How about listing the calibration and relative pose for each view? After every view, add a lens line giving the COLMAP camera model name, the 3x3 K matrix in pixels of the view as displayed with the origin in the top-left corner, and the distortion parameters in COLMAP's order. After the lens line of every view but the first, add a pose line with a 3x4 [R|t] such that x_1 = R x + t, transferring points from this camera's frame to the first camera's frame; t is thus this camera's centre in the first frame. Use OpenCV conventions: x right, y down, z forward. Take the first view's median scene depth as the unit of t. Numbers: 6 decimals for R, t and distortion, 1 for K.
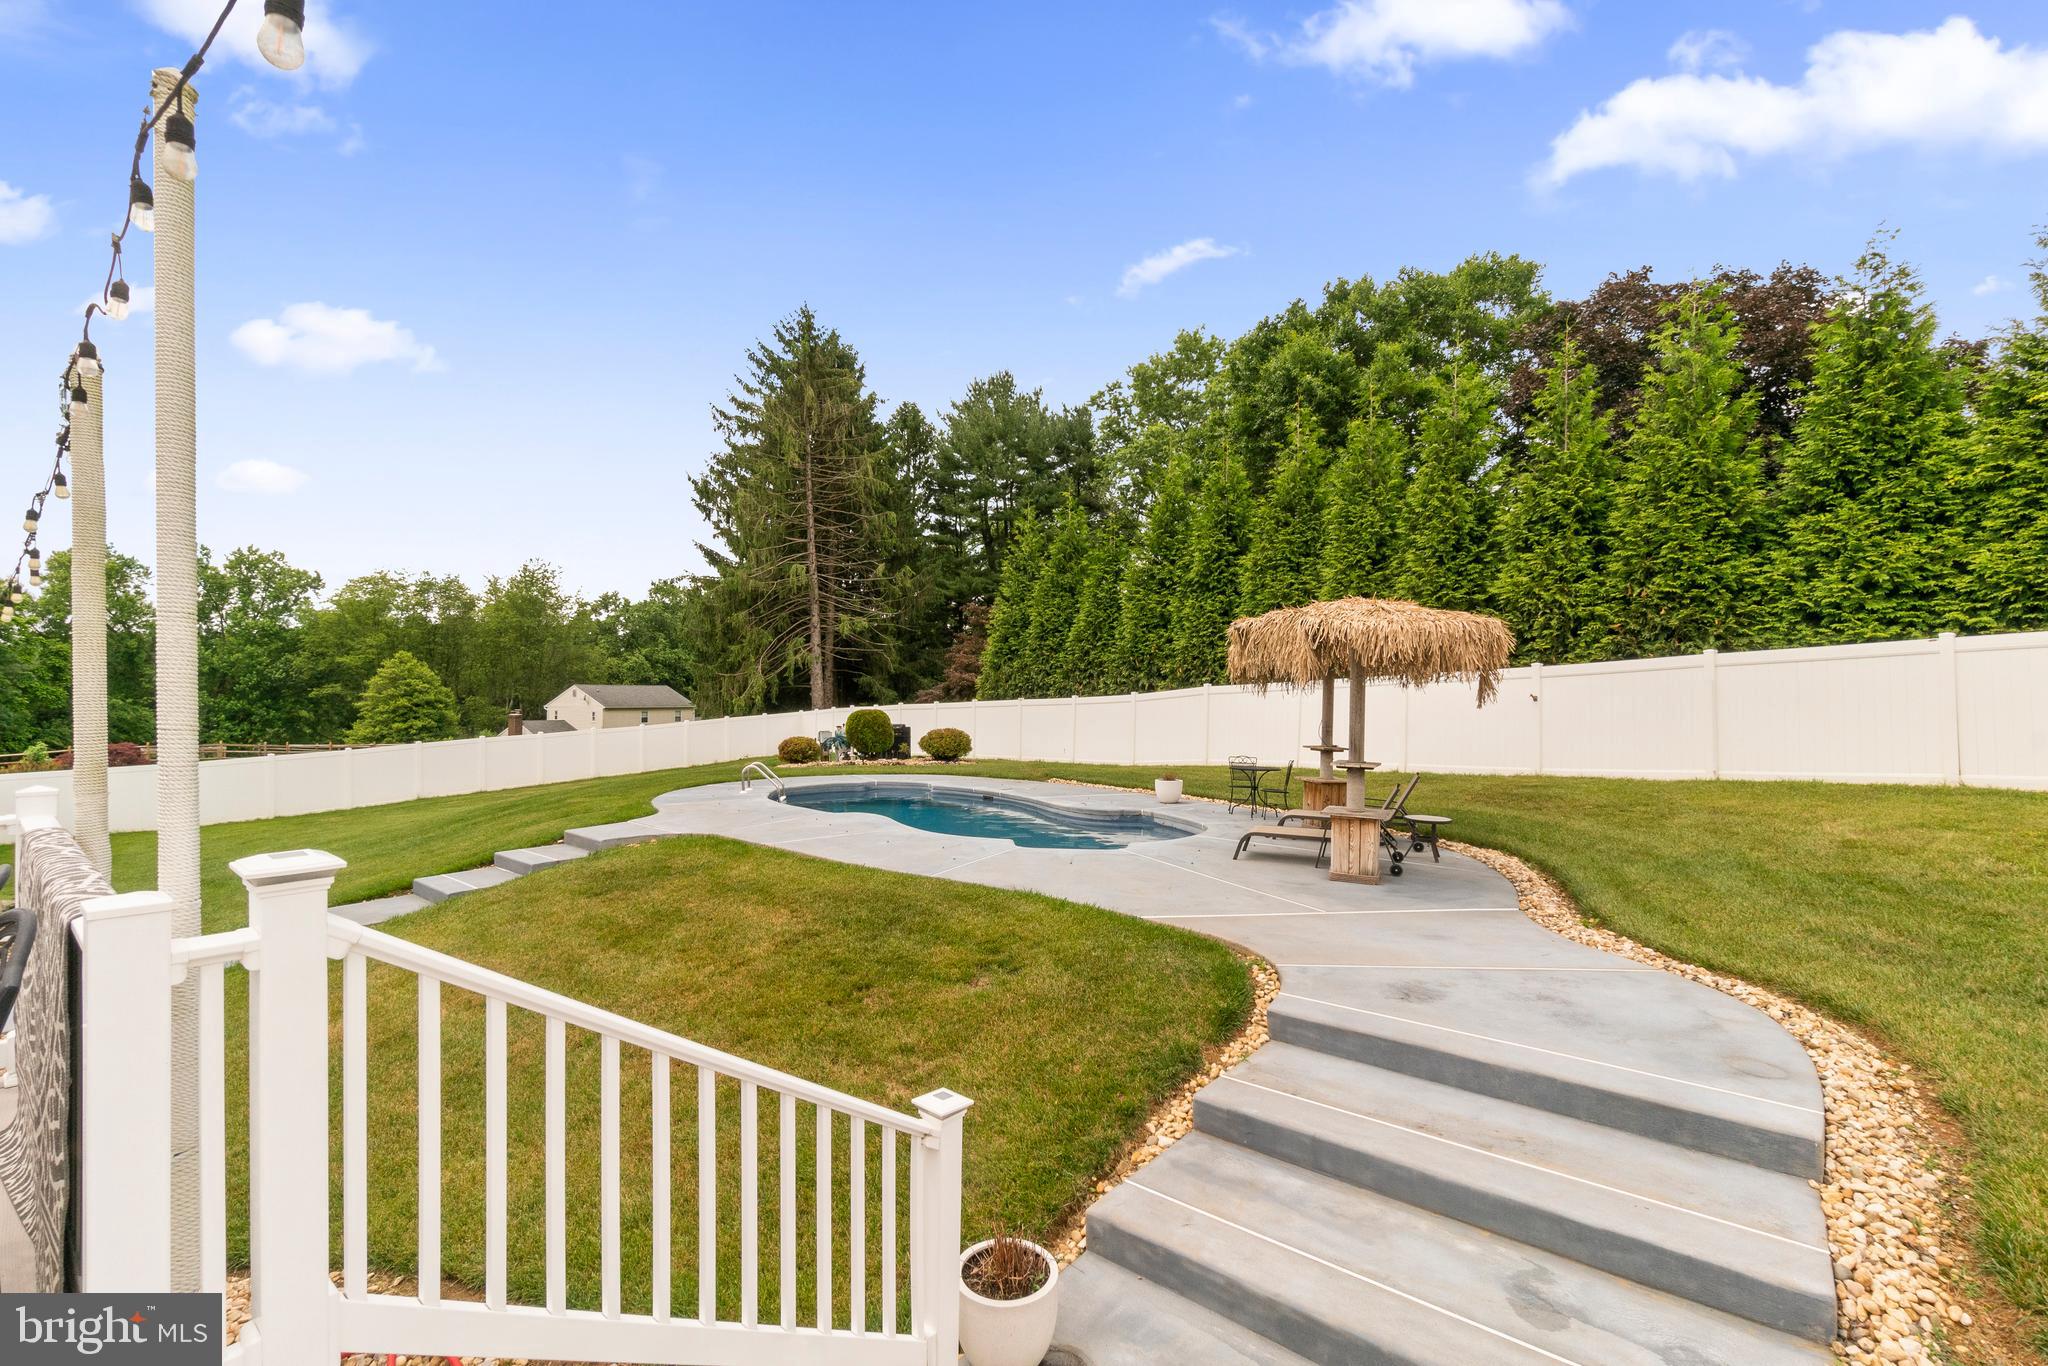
lens RADIAL K [[889.7, 0, 1031.6], [0, 889.7, 674.4], [0, 0, 1]] dist [-0.004665, -0.000002]
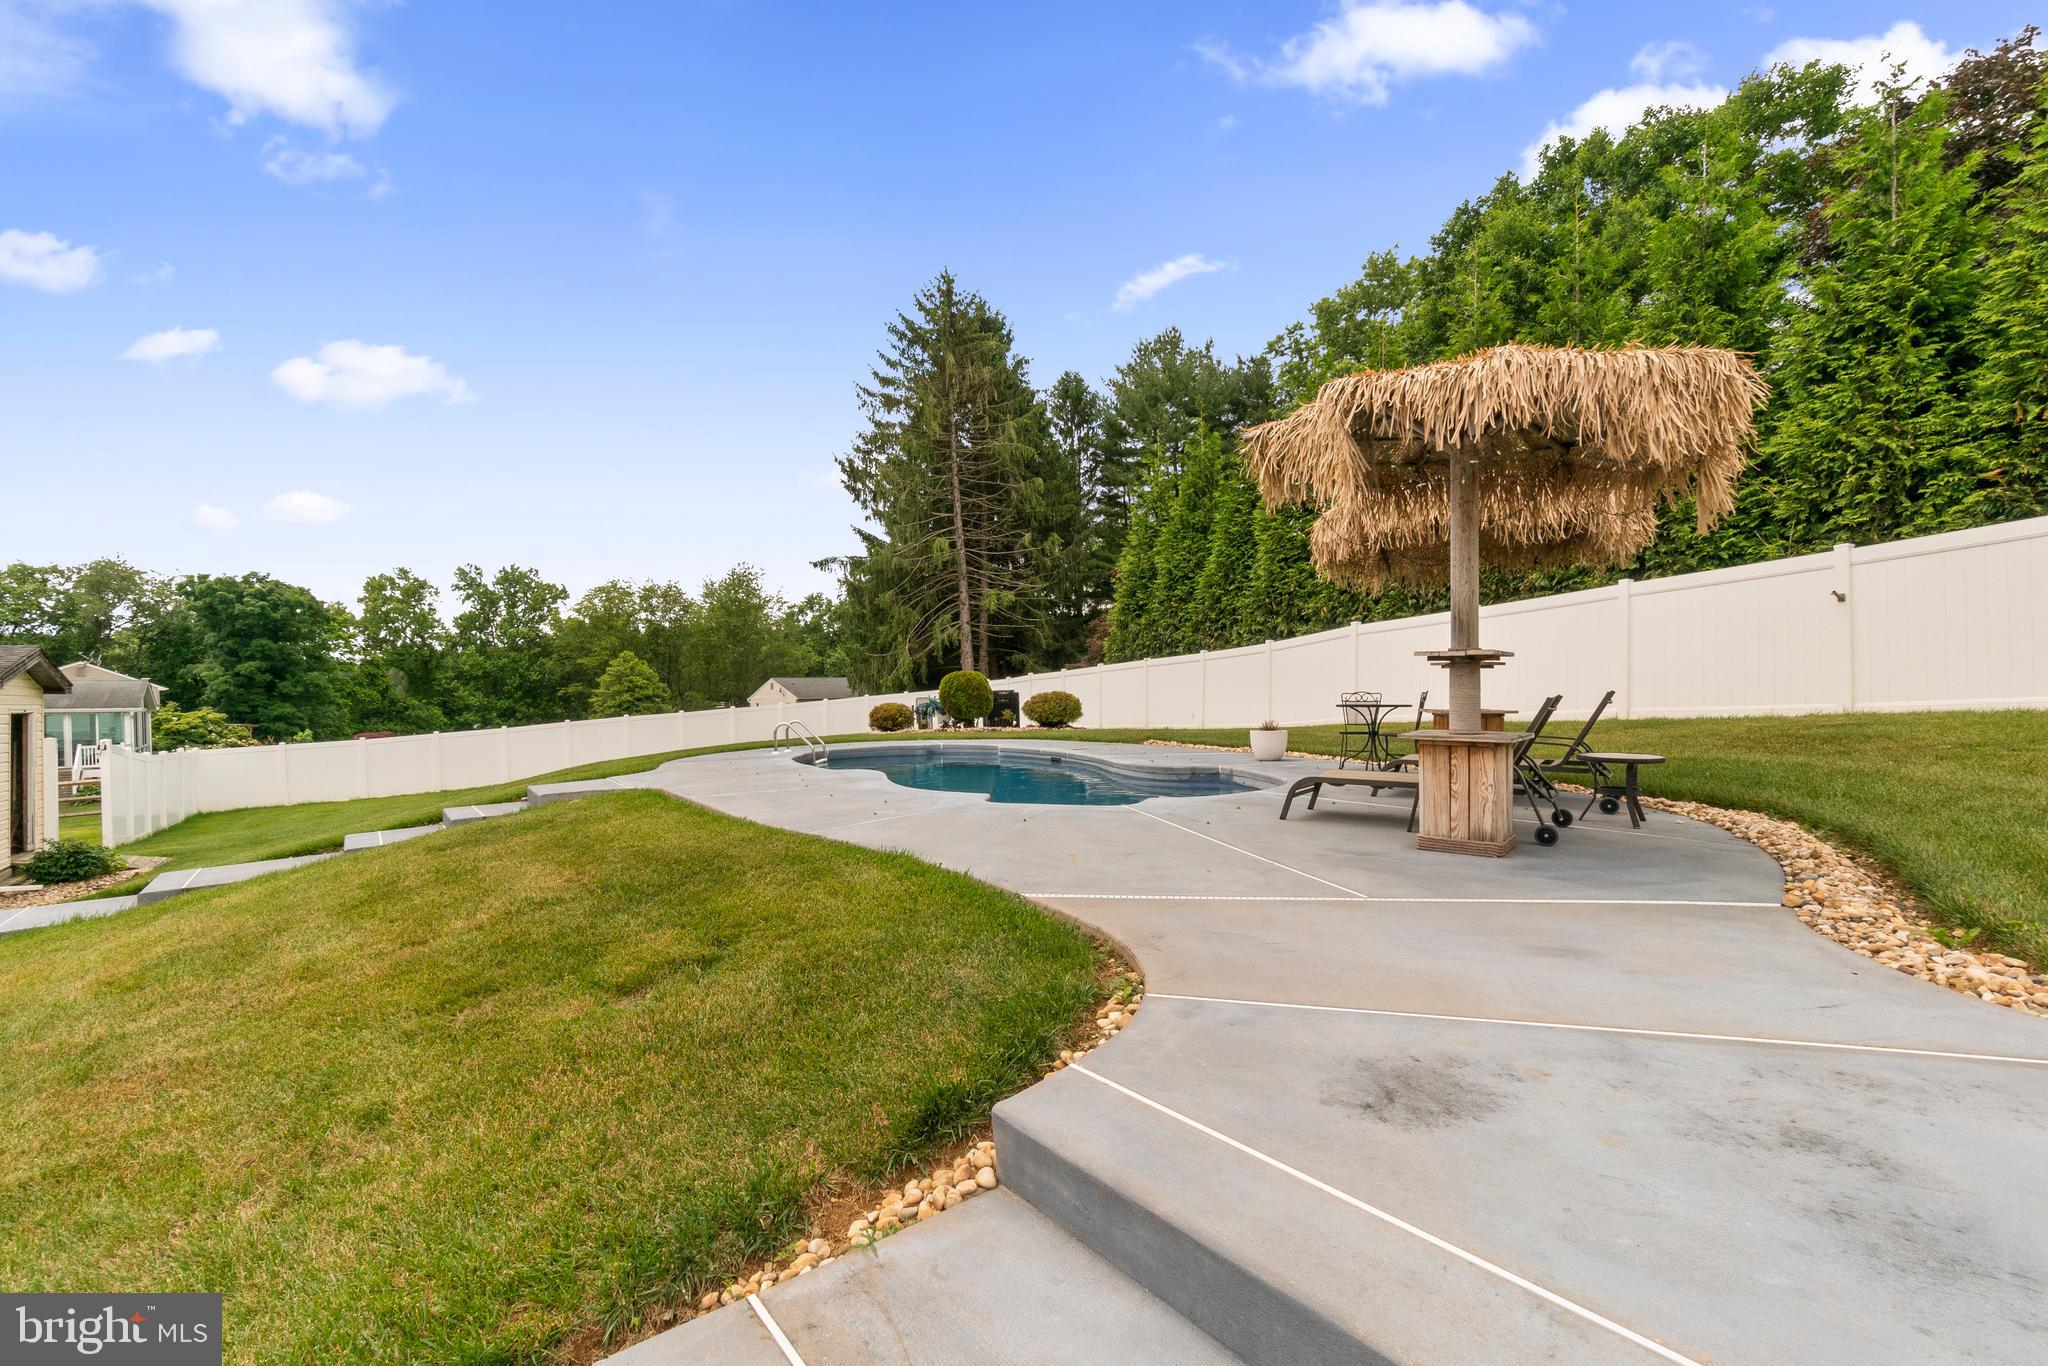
lens RADIAL K [[889.7, 0, 1021.0], [0, 889.7, 688.9], [0, 0, 1]] dist [-0.004665, -0.000002]
pose [[0.970280, -0.024324, -0.240760, 0.125464], [0.029925, 0.999359, 0.019636, 0.058723], [0.240129, -0.026257, 0.970386, 0.203169]]
